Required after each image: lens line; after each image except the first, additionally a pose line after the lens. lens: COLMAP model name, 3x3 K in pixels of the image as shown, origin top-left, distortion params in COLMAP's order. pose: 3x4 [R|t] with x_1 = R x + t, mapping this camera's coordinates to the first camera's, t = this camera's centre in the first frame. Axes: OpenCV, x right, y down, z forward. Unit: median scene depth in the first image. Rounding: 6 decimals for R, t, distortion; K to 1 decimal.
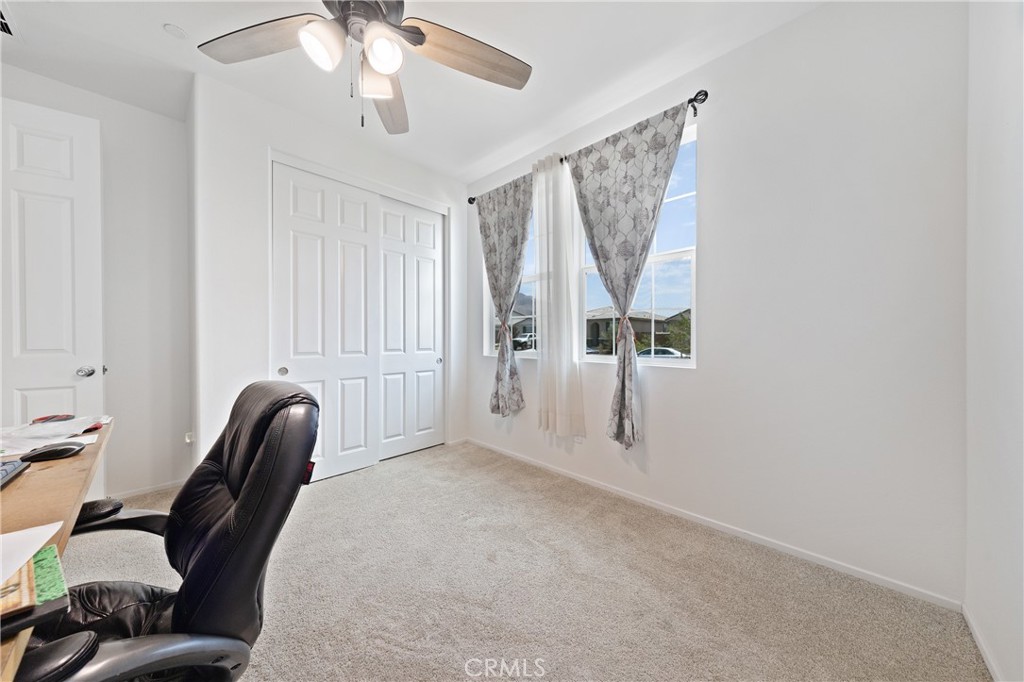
lens RADIAL K [[338.0, 0, 510.1], [0, 338.0, 341.9], [0, 0, 1]] dist [0.023903, -0.000039]
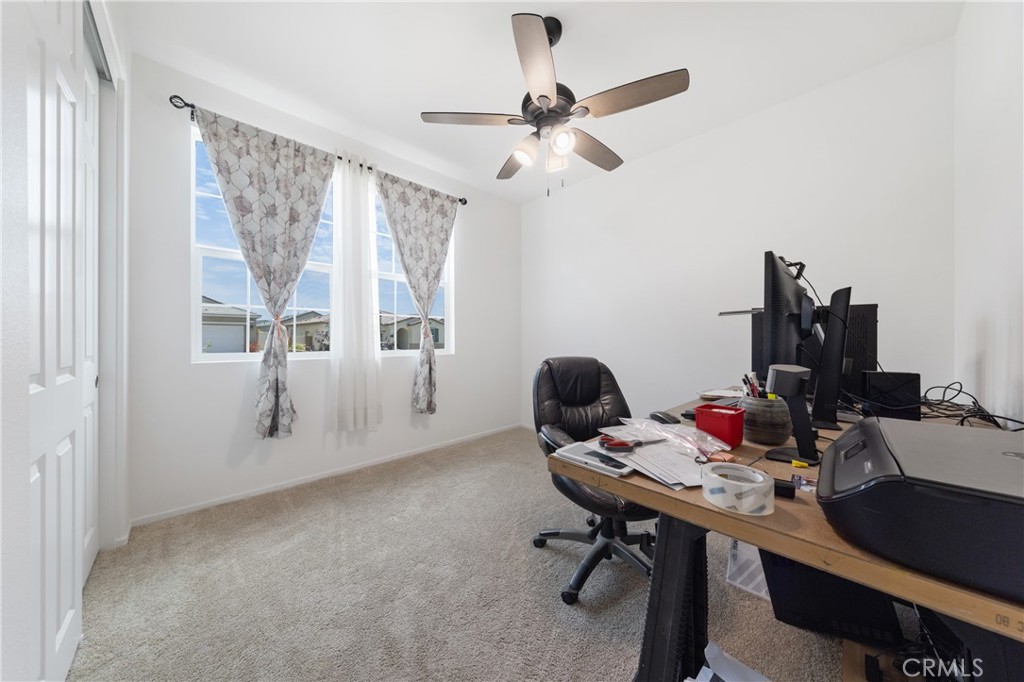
lens RADIAL K [[338.0, 0, 510.1], [0, 338.0, 341.9], [0, 0, 1]] dist [0.023903, -0.000039]
pose [[0.038510, -0.010739, 0.999200, -0.941458], [0.011881, 0.999876, 0.010288, 0.001931], [-0.999188, 0.011475, 0.038633, 0.544538]]
